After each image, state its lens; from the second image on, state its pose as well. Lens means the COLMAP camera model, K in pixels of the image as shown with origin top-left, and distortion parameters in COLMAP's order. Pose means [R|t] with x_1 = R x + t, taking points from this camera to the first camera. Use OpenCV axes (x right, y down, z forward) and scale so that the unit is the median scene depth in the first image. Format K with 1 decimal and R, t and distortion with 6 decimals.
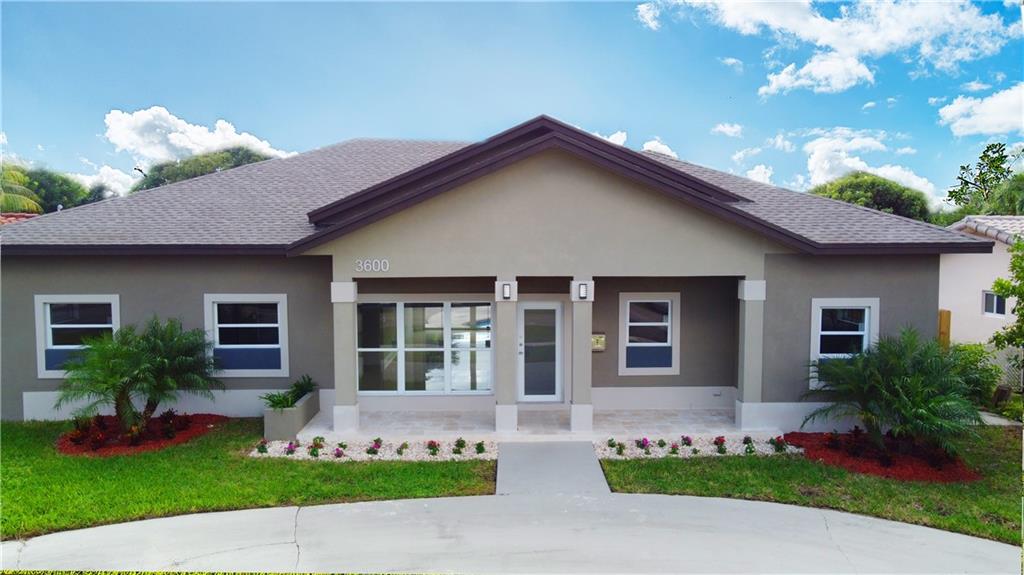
lens RADIAL K [[775.8, 0, 515.4], [0, 775.8, 286.7], [0, 0, 1]] dist [-0.002968, 0.031496]
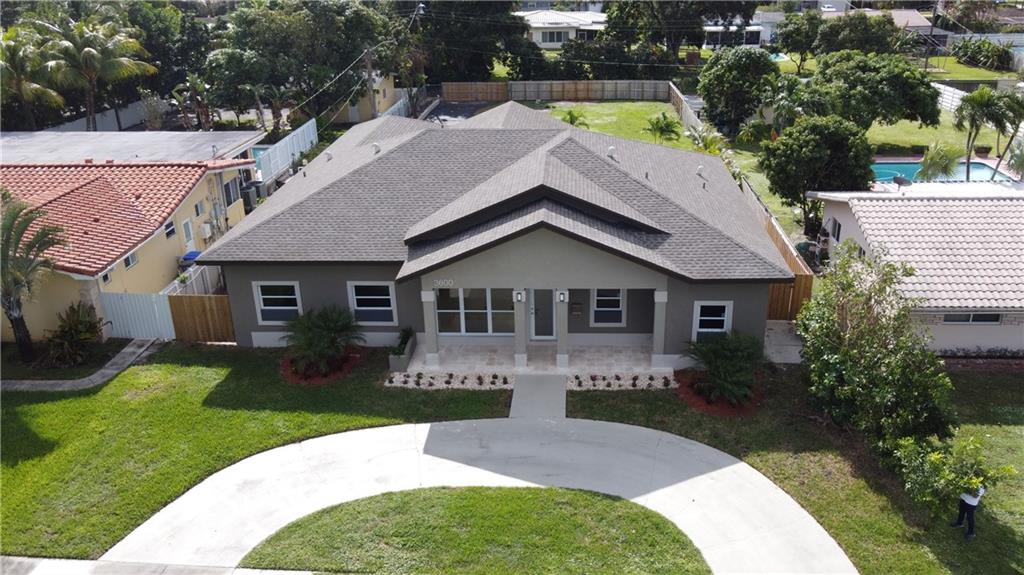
lens RADIAL K [[832.9, 0, 543.0], [0, 832.9, 279.0], [0, 0, 1]] dist [-0.006441, 0.048714]
pose [[0.997821, 0.011956, -0.064886, 0.165083], [0.009503, 0.947148, 0.320656, -0.636940], [0.065291, -0.320574, 0.944971, -0.776093]]
